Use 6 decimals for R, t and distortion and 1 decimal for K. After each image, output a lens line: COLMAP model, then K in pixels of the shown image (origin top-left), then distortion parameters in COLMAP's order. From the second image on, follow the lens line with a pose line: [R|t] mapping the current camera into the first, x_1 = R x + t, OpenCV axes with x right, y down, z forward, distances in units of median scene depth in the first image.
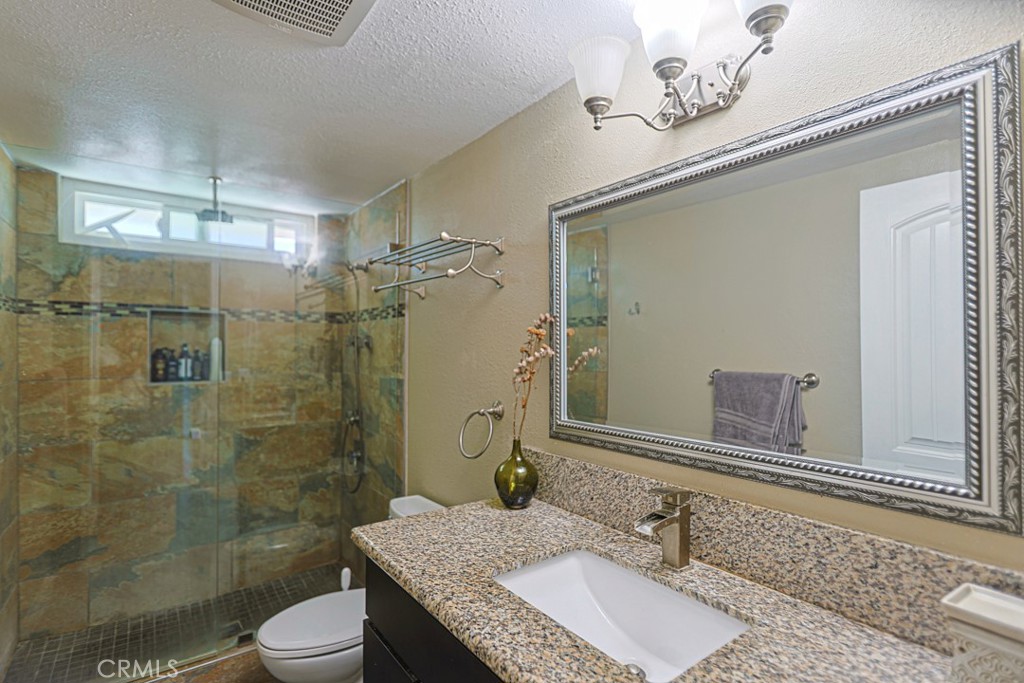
lens RADIAL K [[499.1, 0, 513.3], [0, 499.1, 336.5], [0, 0, 1]] dist [-0.000368, 0.001143]
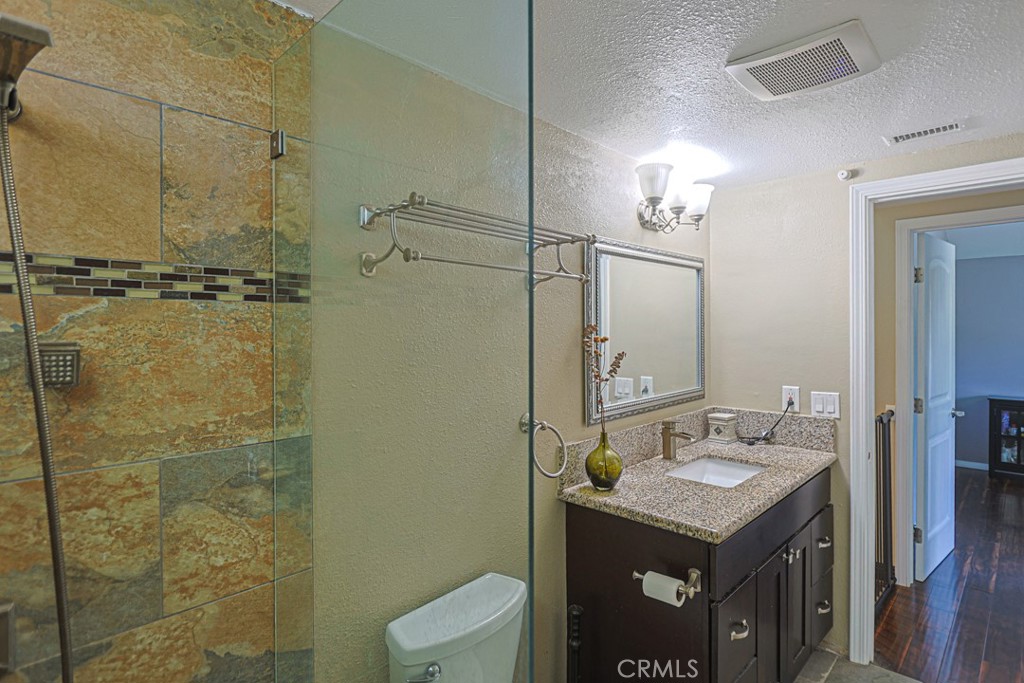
lens RADIAL K [[499.1, 0, 513.3], [0, 499.1, 346.8], [0, 0, 1]] dist [-0.000368, 0.001143]
pose [[-0.138346, -0.004183, 0.990375, -1.276082], [0.002965, 0.999985, 0.004638, -0.000336], [-0.990380, 0.003578, -0.138331, 1.558106]]
